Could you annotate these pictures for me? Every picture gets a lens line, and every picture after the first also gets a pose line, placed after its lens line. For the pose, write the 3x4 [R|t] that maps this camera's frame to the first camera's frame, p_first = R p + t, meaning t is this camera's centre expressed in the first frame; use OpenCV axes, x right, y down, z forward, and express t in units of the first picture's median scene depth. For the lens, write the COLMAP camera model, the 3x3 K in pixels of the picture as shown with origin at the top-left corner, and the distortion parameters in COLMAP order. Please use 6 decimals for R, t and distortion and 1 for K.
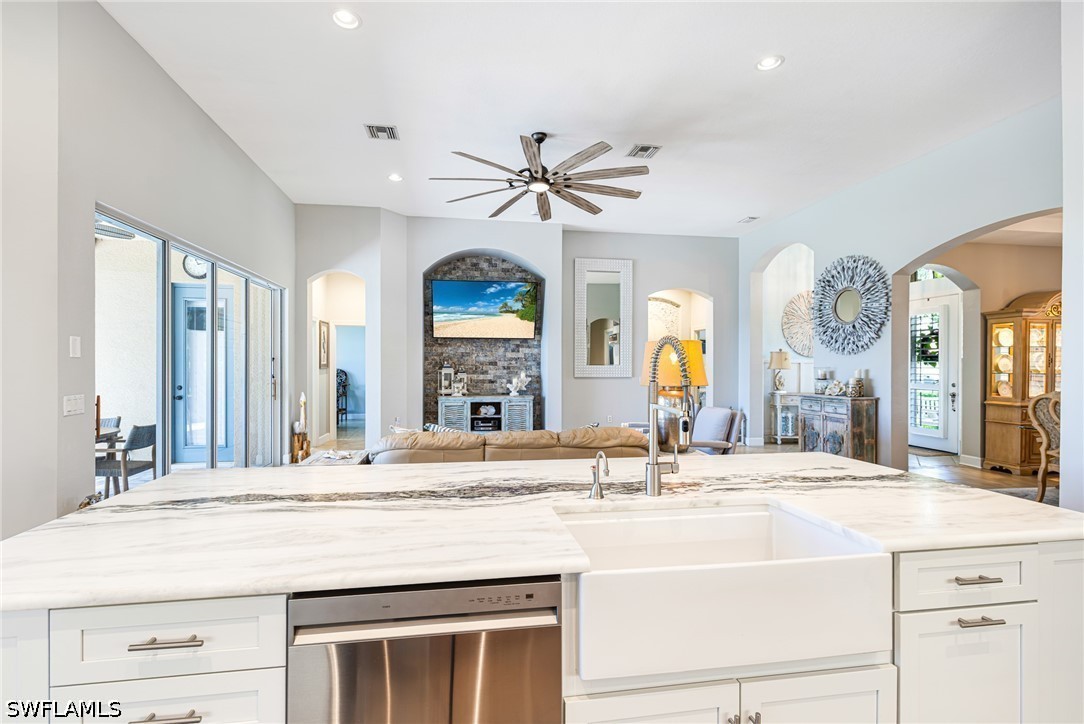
lens RADIAL K [[486.5, 0, 525.9], [0, 486.5, 366.3], [0, 0, 1]] dist [0.001162, 0.000150]
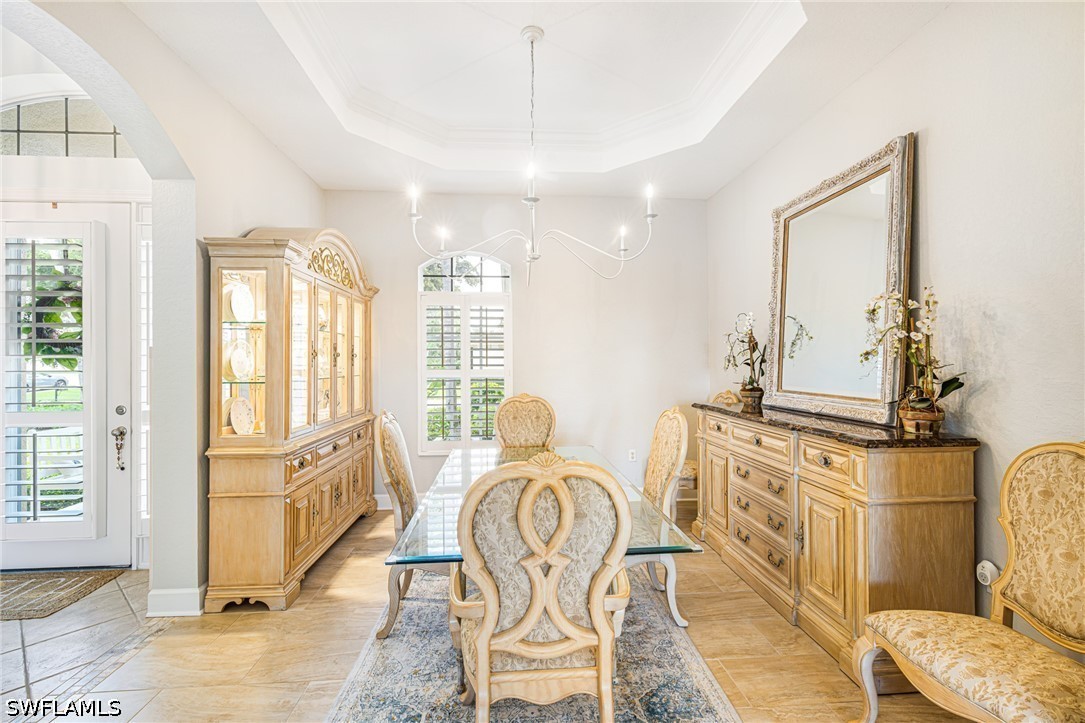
lens RADIAL K [[476.0, 0, 544.3], [0, 476.0, 358.9], [0, 0, 1]] dist [-0.000078, -0.000107]
pose [[0.072309, 0.001309, 0.997381, 0.592673], [0.009015, 0.999957, -0.001966, -0.003460], [-0.997342, 0.009134, 0.072294, 0.727200]]
